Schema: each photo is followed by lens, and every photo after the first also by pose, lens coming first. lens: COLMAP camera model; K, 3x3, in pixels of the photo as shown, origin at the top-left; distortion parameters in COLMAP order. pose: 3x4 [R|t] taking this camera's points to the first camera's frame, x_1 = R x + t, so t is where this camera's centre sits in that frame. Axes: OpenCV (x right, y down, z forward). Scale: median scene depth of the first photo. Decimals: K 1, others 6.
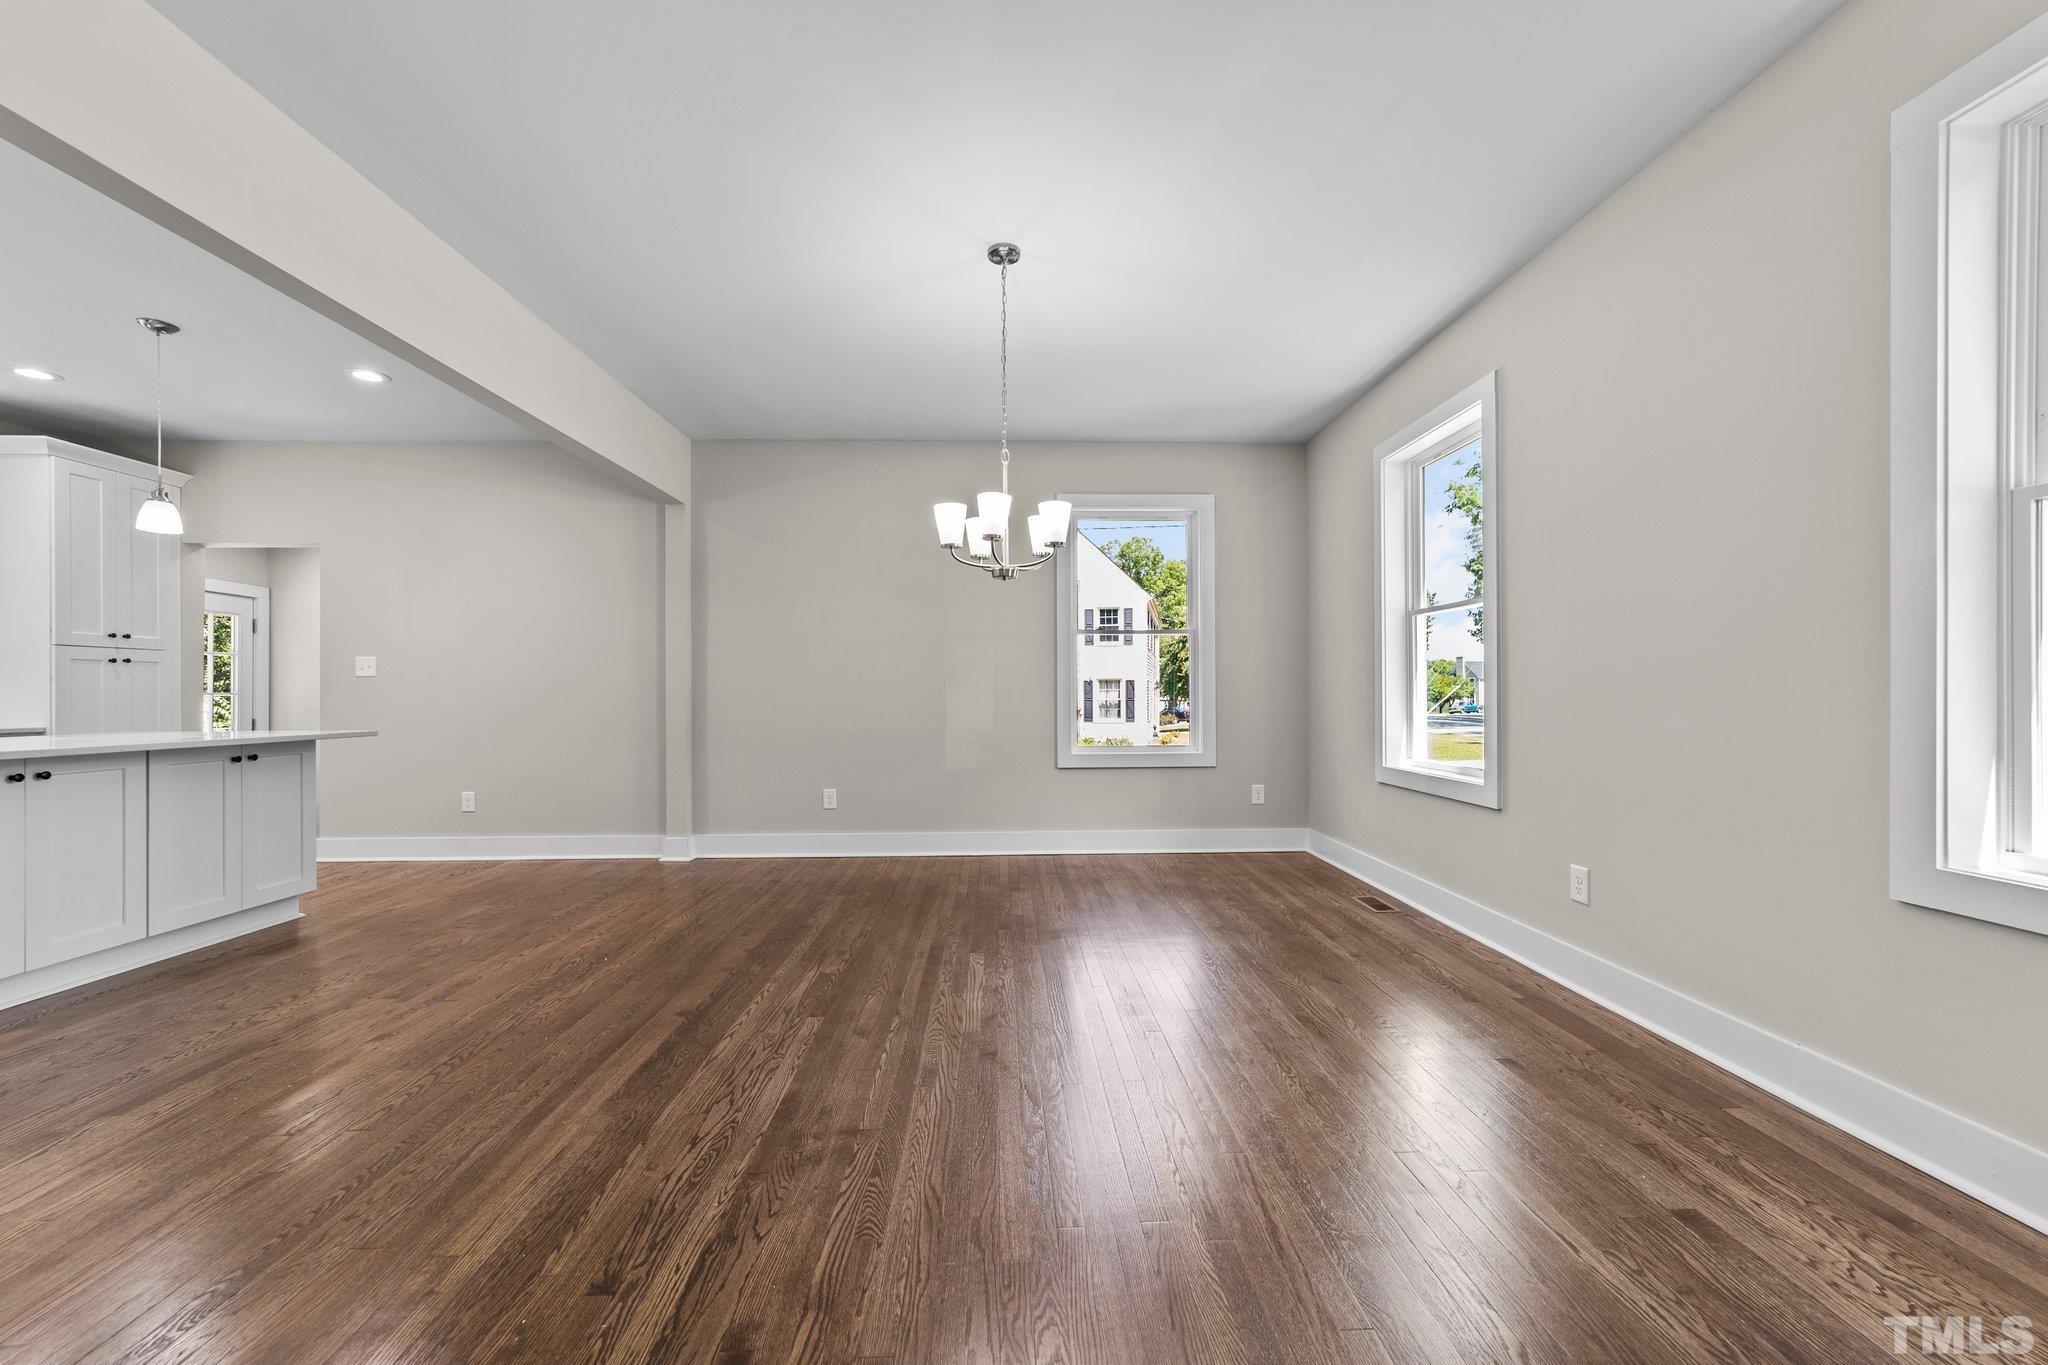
lens RADIAL K [[800.6, 0, 1012.8], [0, 800.6, 690.7], [0, 0, 1]] dist [-0.008152, 0.000164]
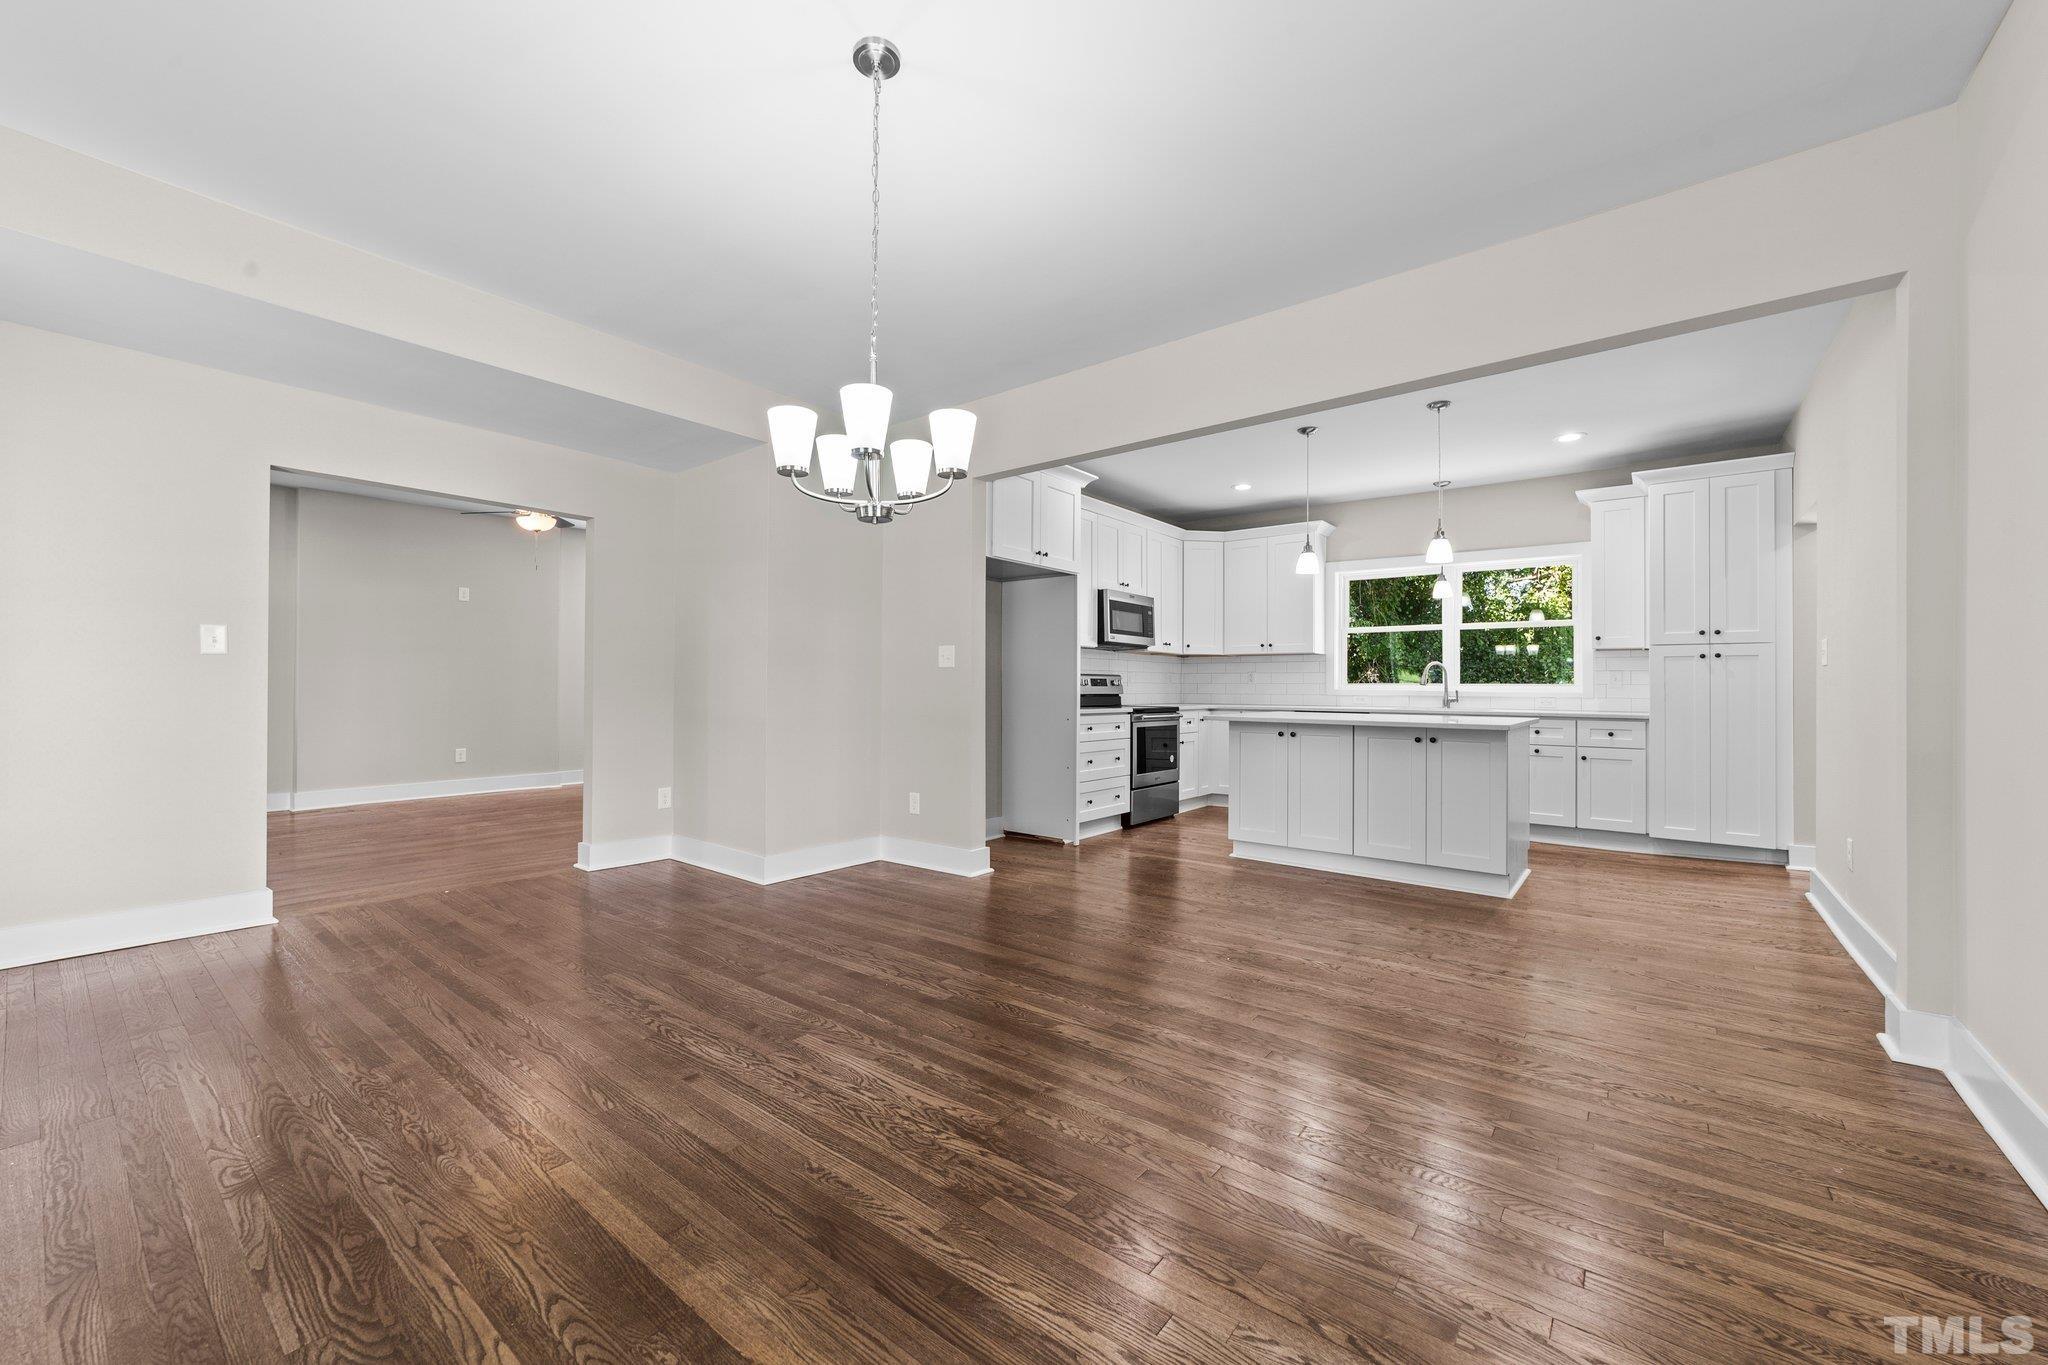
lens RADIAL K [[800.6, 0, 1010.5], [0, 800.6, 681.9], [0, 0, 1]] dist [-0.008152, 0.000164]
pose [[-0.641916, -0.002663, -0.766771, 0.419485], [-0.001558, 0.999996, -0.002168, 0.000440], [0.766774, -0.000197, -0.641918, 1.453321]]
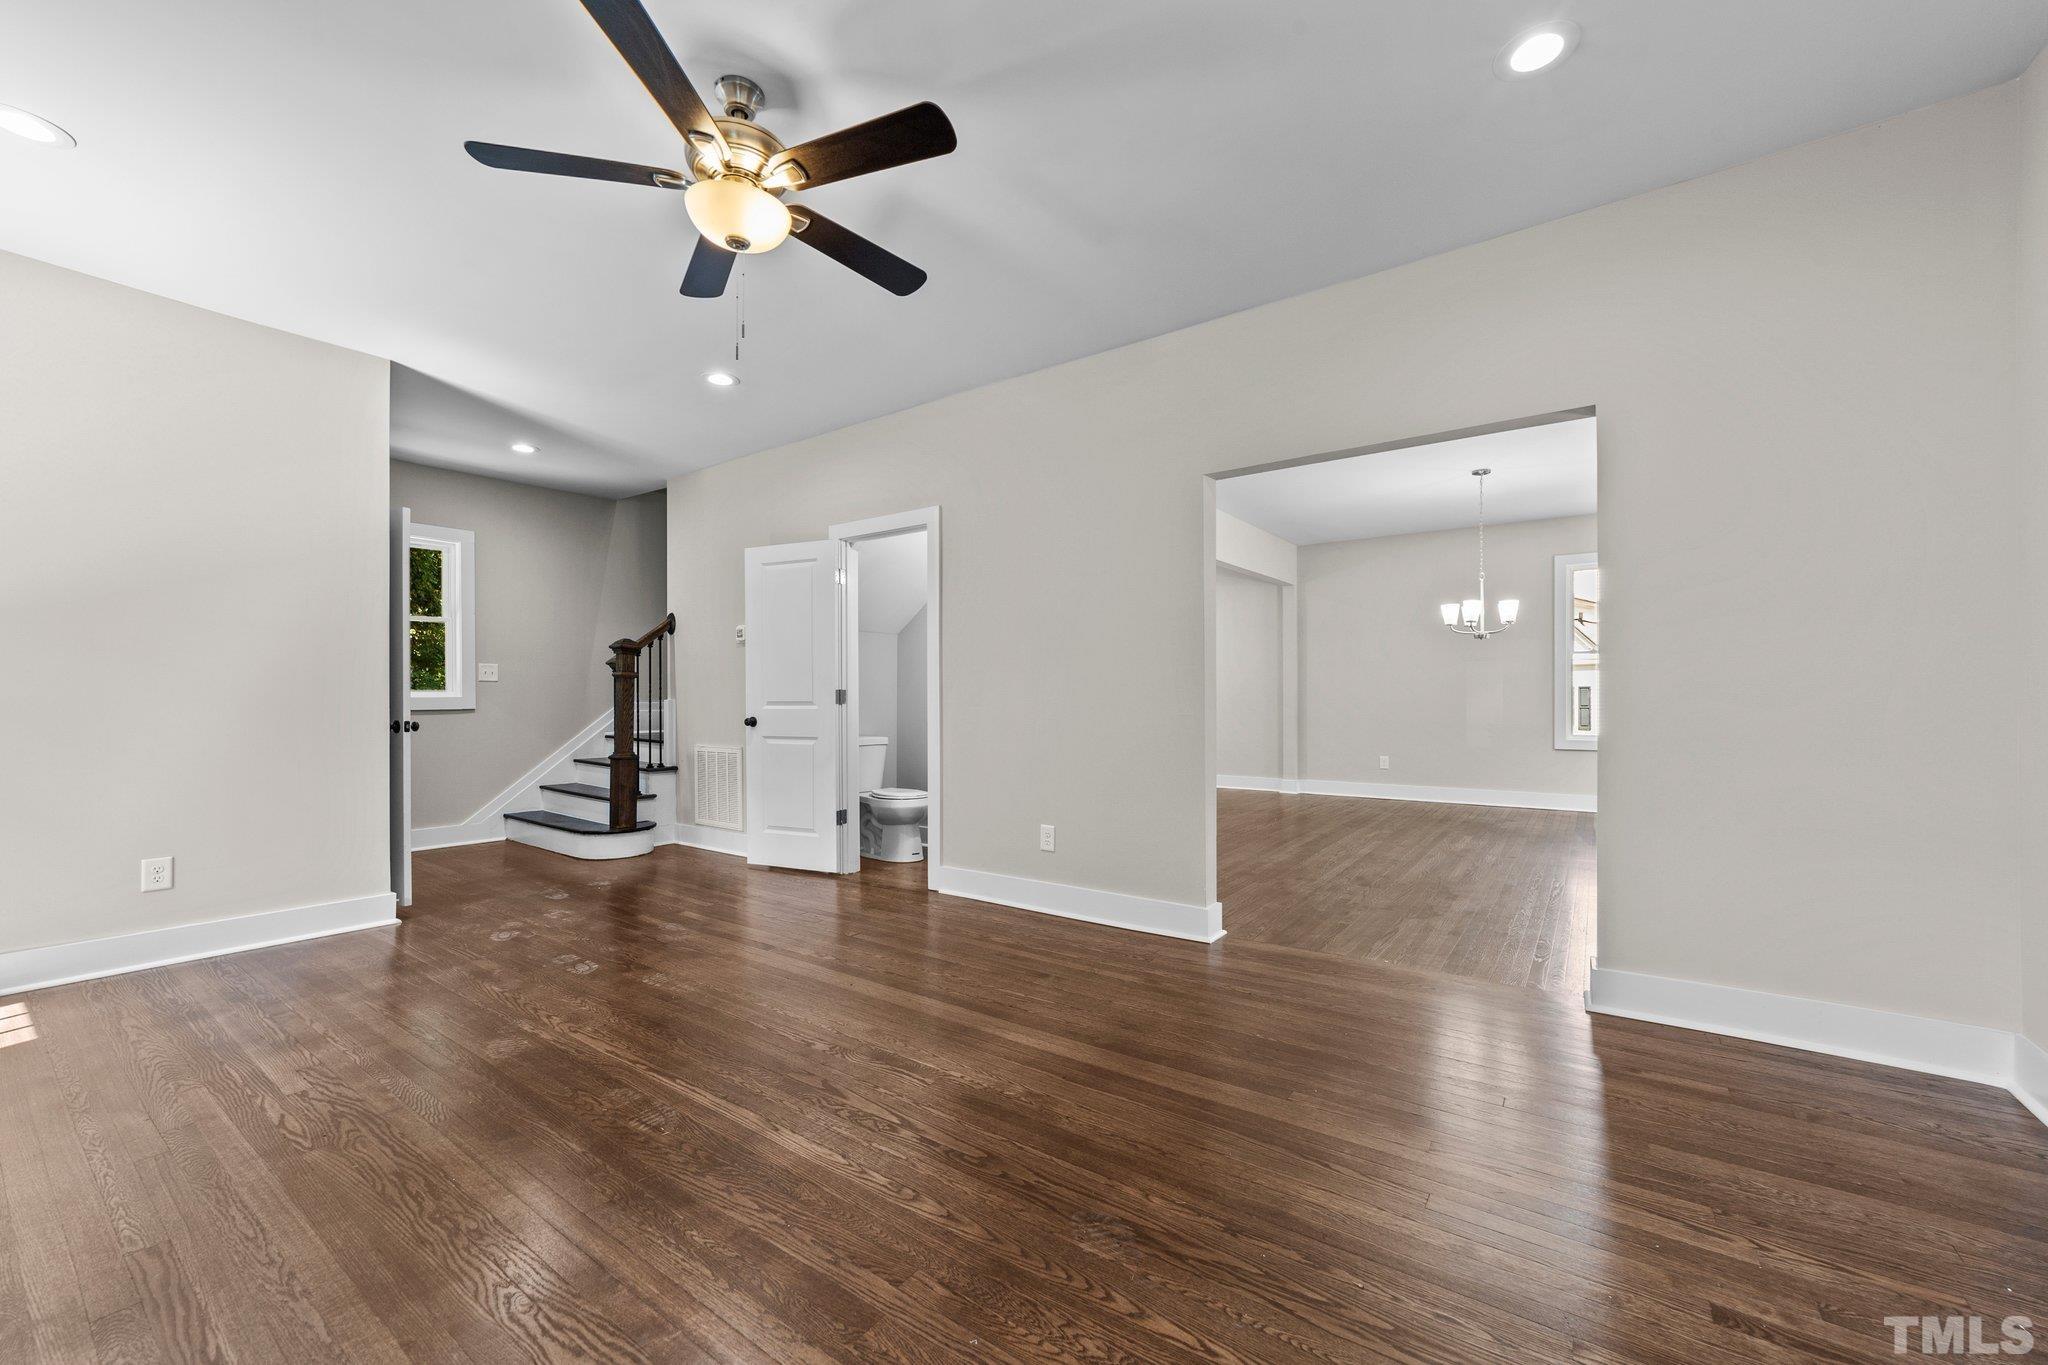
lens RADIAL K [[800.6, 0, 1016.5], [0, 800.6, 695.4], [0, 0, 1]] dist [-0.008152, 0.000164]
pose [[0.796439, 0.000934, -0.604718, 0.249392], [0.001027, 0.999995, 0.002897, -0.006992], [0.604718, -0.002929, 0.796434, -1.178124]]
